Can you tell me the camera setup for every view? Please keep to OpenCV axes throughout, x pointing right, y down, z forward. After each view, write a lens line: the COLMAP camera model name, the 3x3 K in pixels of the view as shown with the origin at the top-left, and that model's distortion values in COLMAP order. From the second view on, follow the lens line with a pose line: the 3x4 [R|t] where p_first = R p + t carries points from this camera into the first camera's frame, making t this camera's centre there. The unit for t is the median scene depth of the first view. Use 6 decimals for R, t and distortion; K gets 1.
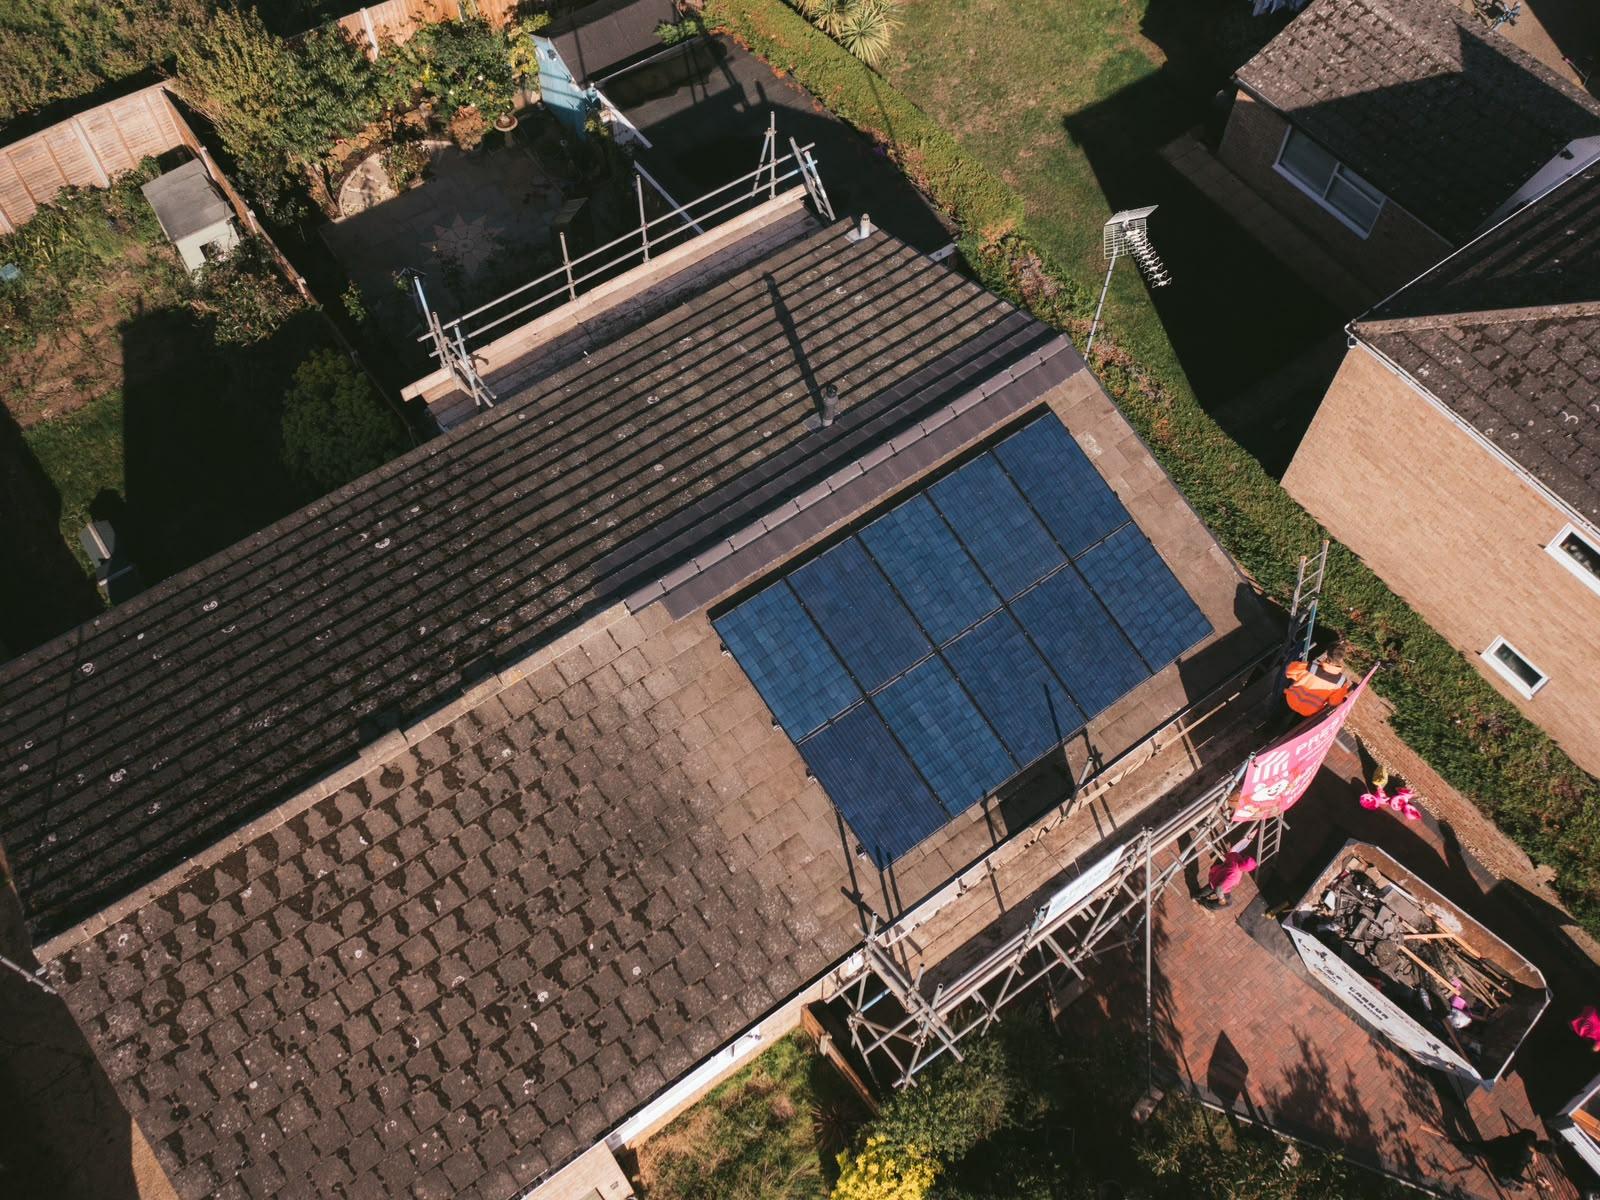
lens RADIAL K [[1438.5, 0, 800.0], [0, 1438.5, 600.0], [0, 0, 1]] dist [0.006550, 0.012048]
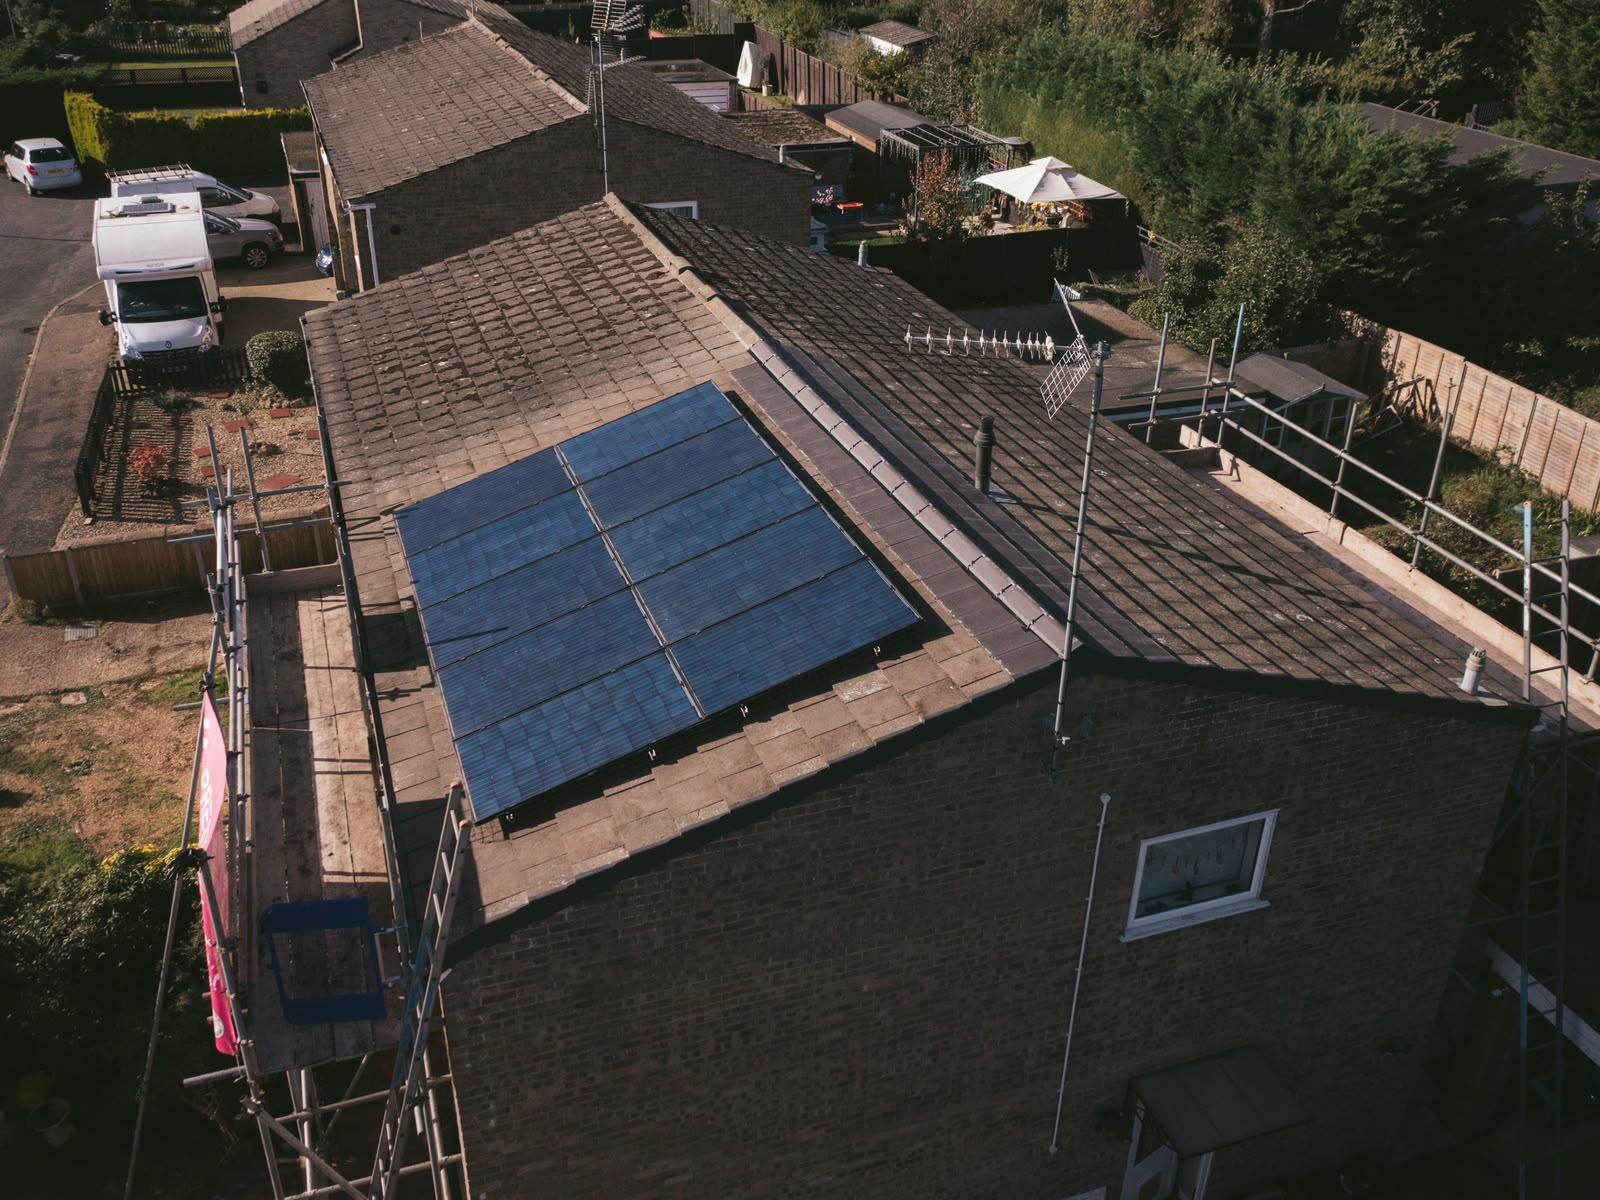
lens RADIAL K [[1438.5, 0, 800.0], [0, 1438.5, 600.0], [0, 0, 1]] dist [0.006550, 0.012048]
pose [[-0.285348, 0.443617, -0.849577, 0.676536], [-0.835030, 0.320018, 0.447563, -0.352690], [0.470426, 0.837134, 0.279117, 0.826514]]
